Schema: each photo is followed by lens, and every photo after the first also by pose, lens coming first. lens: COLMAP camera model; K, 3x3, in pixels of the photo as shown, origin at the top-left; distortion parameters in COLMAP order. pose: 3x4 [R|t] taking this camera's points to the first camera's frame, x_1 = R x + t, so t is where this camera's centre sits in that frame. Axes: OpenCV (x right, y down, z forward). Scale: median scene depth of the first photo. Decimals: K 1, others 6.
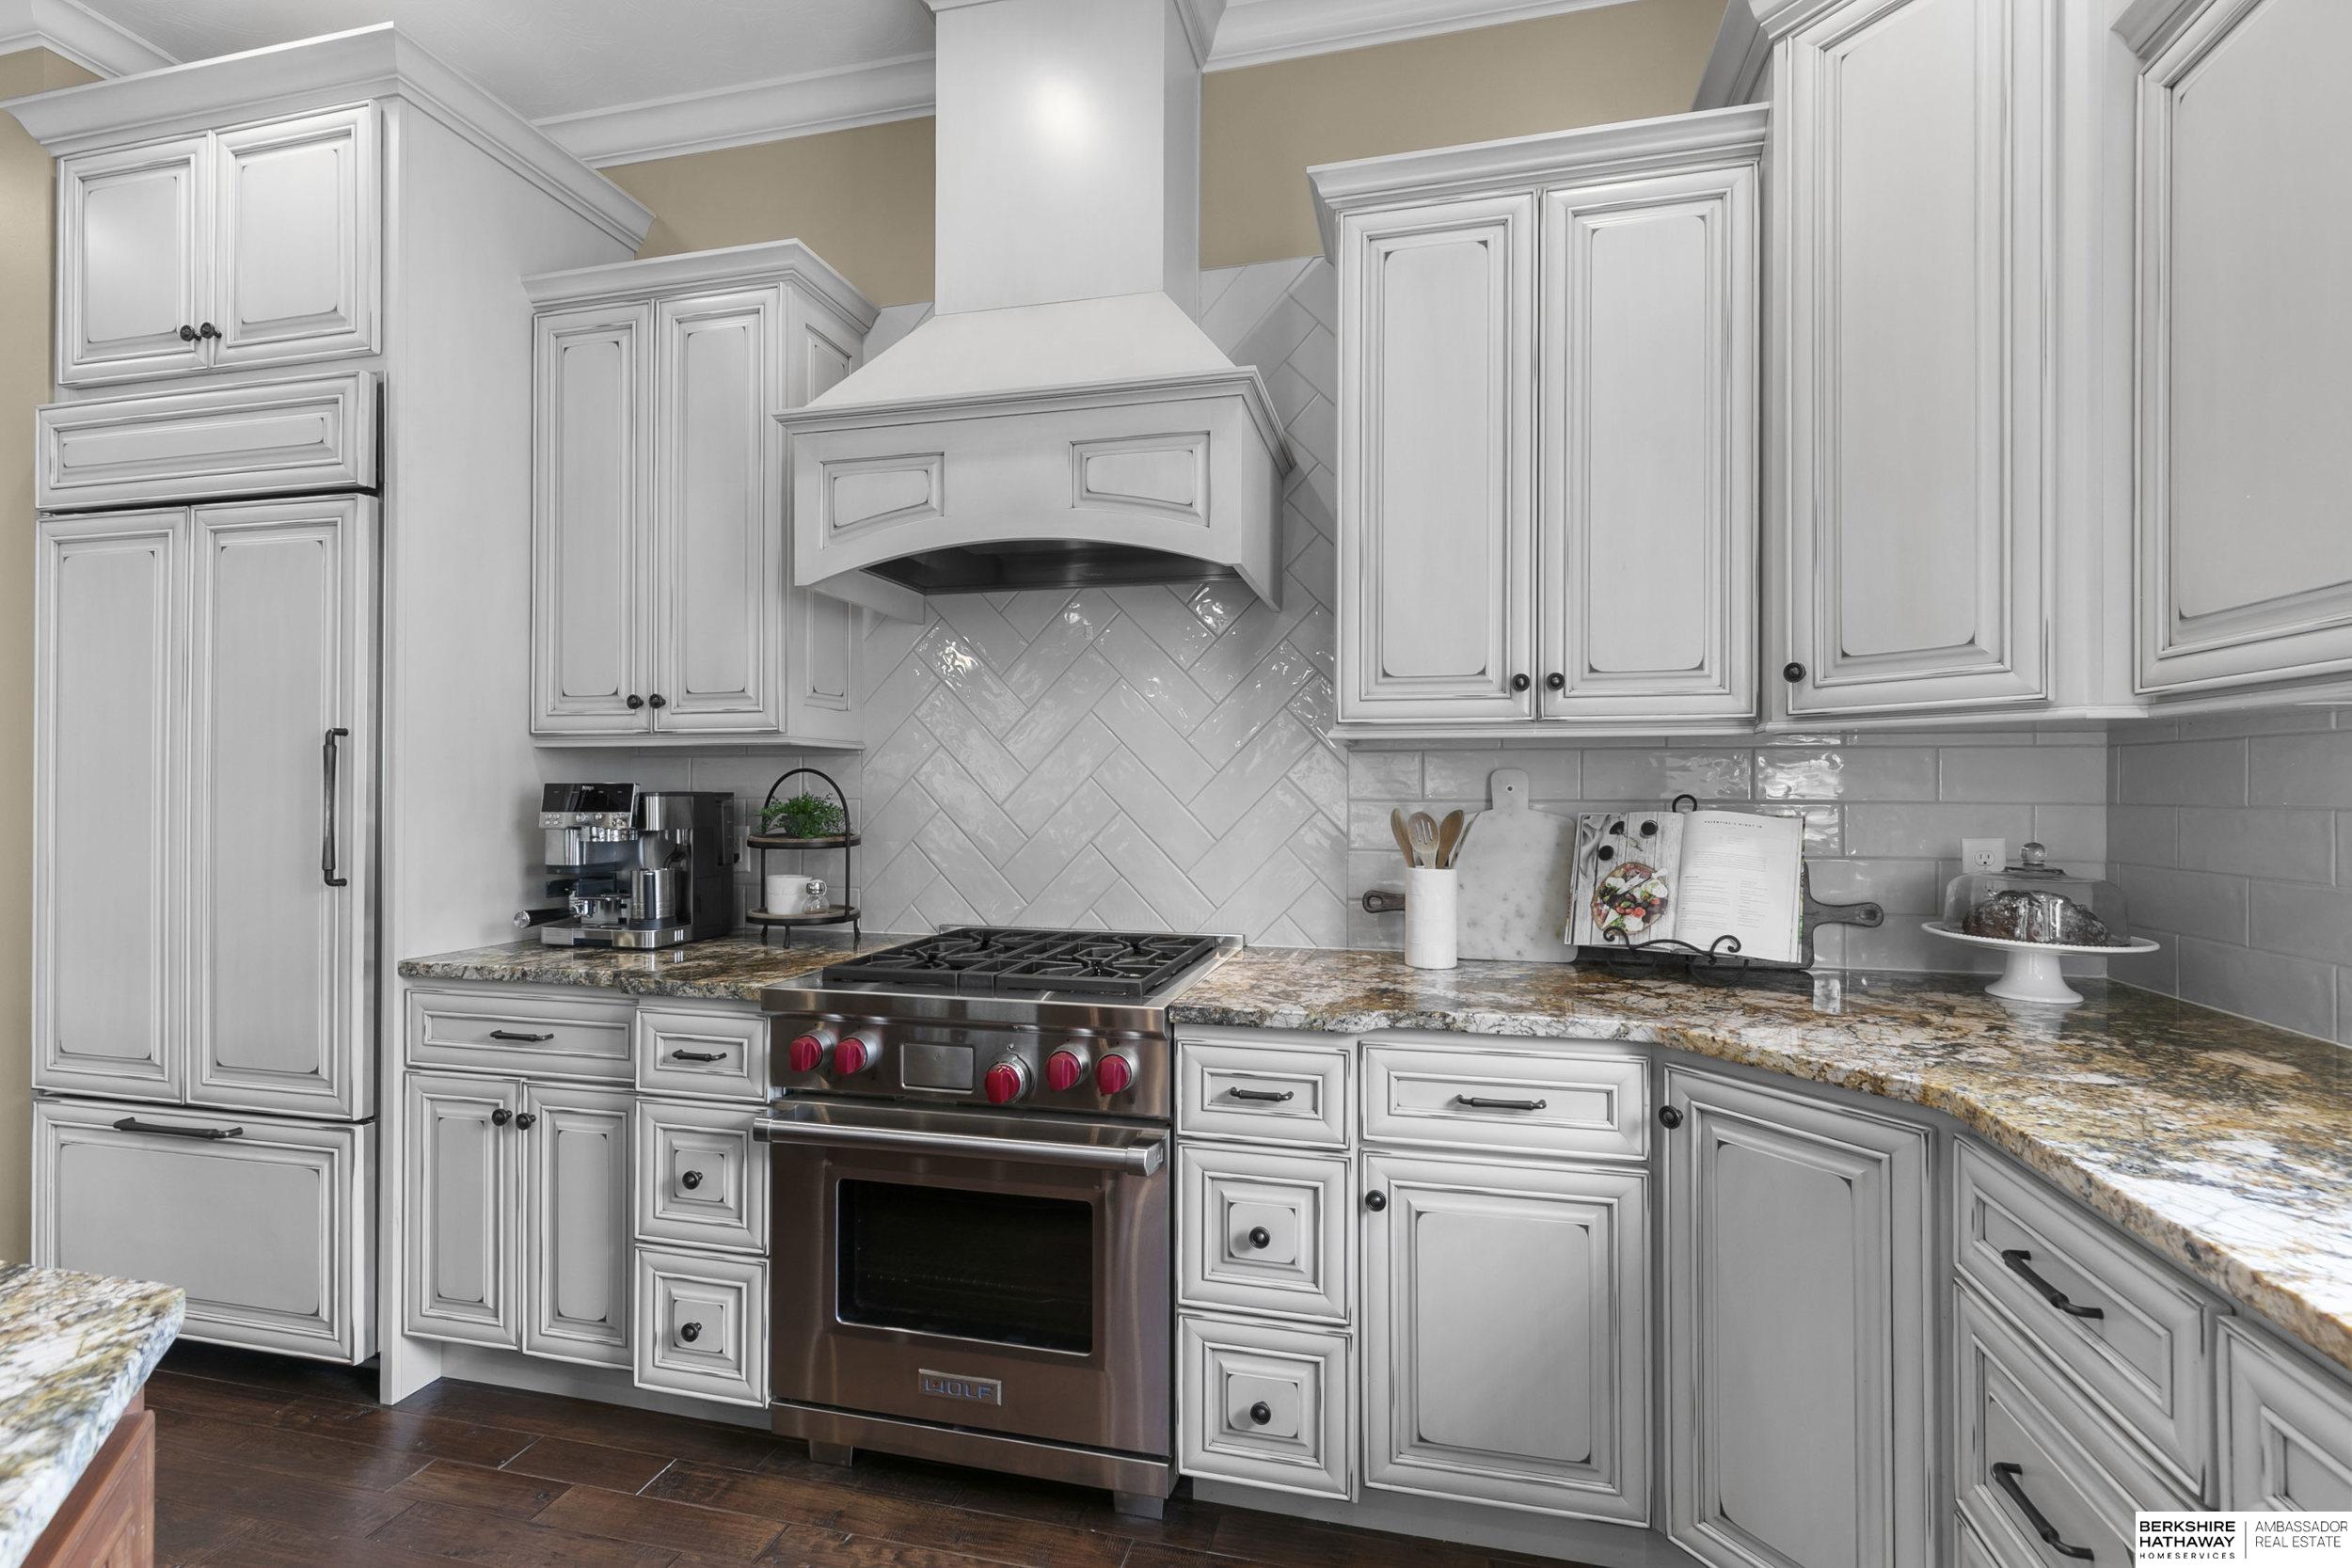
lens RADIAL K [[1013.0, 0, 1195.4], [0, 1013.0, 786.8], [0, 0, 1]] dist [0.012327, 0.000000]
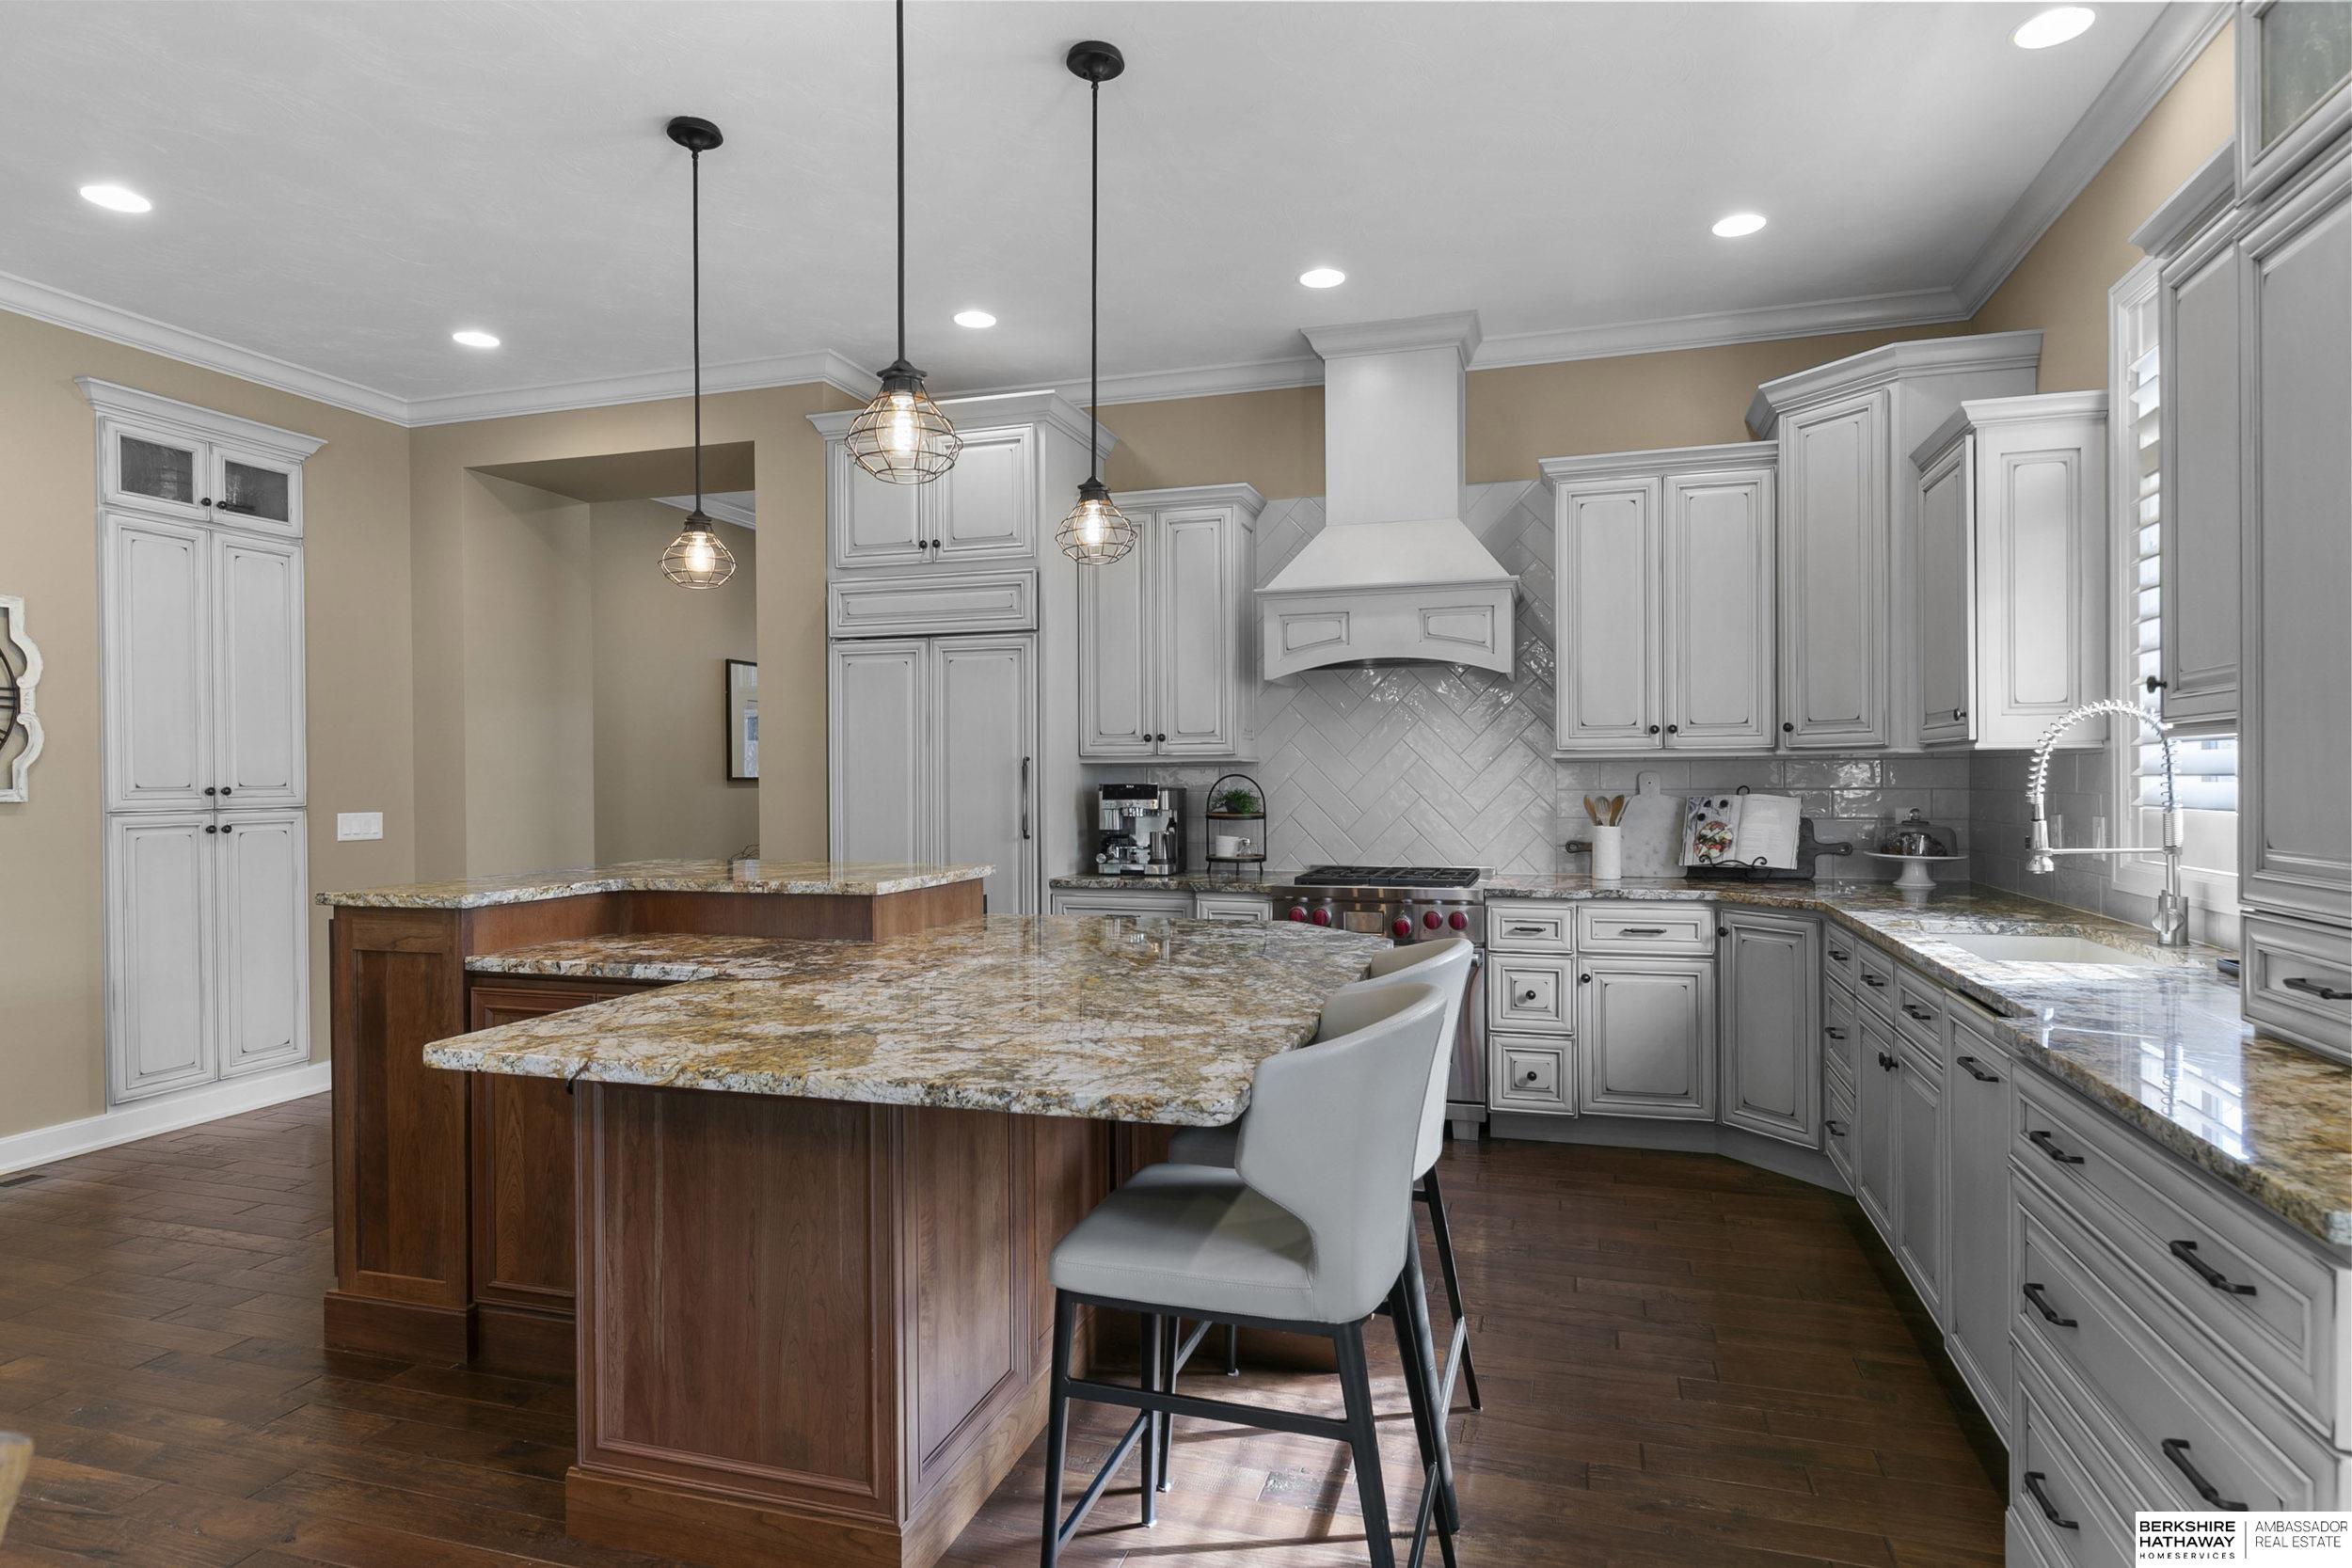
lens RADIAL K [[1310.2, 0, 1165.4], [0, 1310.2, 781.8], [0, 0, 1]] dist [0.002997, 0.004559]
pose [[0.998322, -0.008770, -0.057240, -0.464936], [0.009375, 0.999903, 0.010308, -0.035819], [0.057144, -0.010828, 0.998307, -1.538546]]
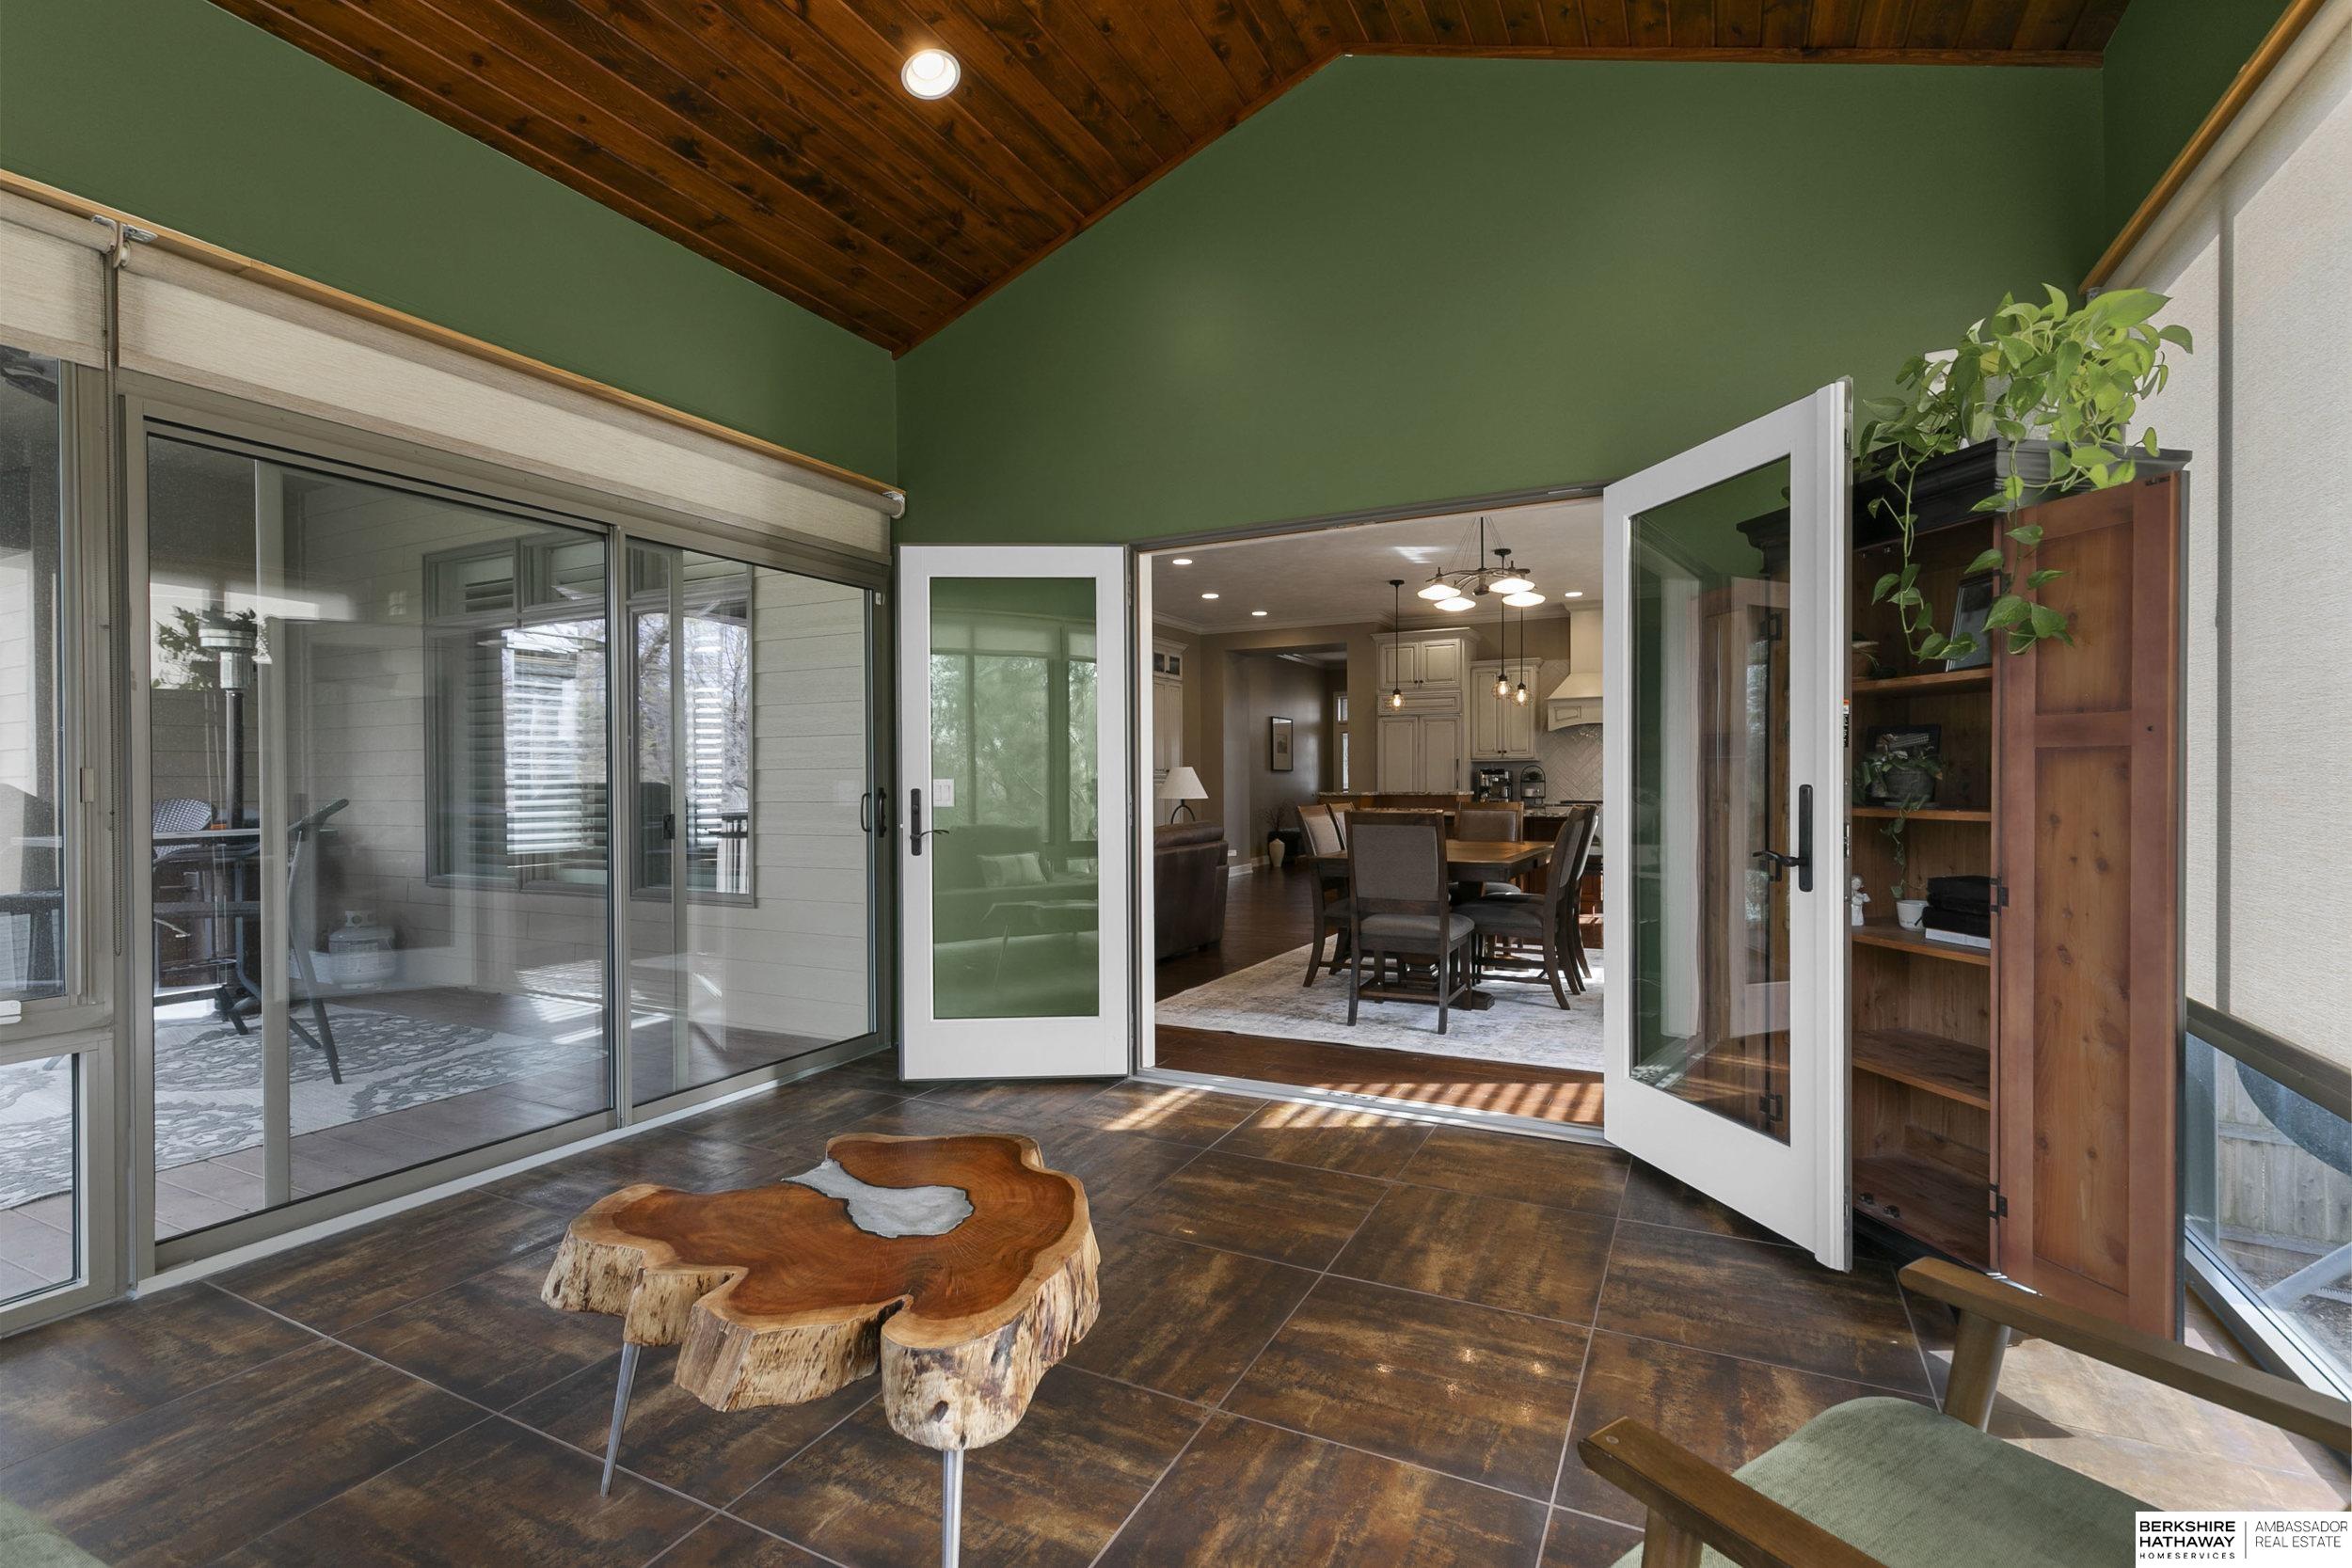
lens RADIAL K [[1073.8, 0, 1165.0], [0, 1073.8, 783.0], [0, 0, 1]] dist [0.011892, 0.000283]
pose [[0.972414, -0.006105, -0.233183, -1.071481], [0.011166, 0.999730, 0.020390, -0.069474], [0.232995, -0.022431, 0.972219, -5.055316]]
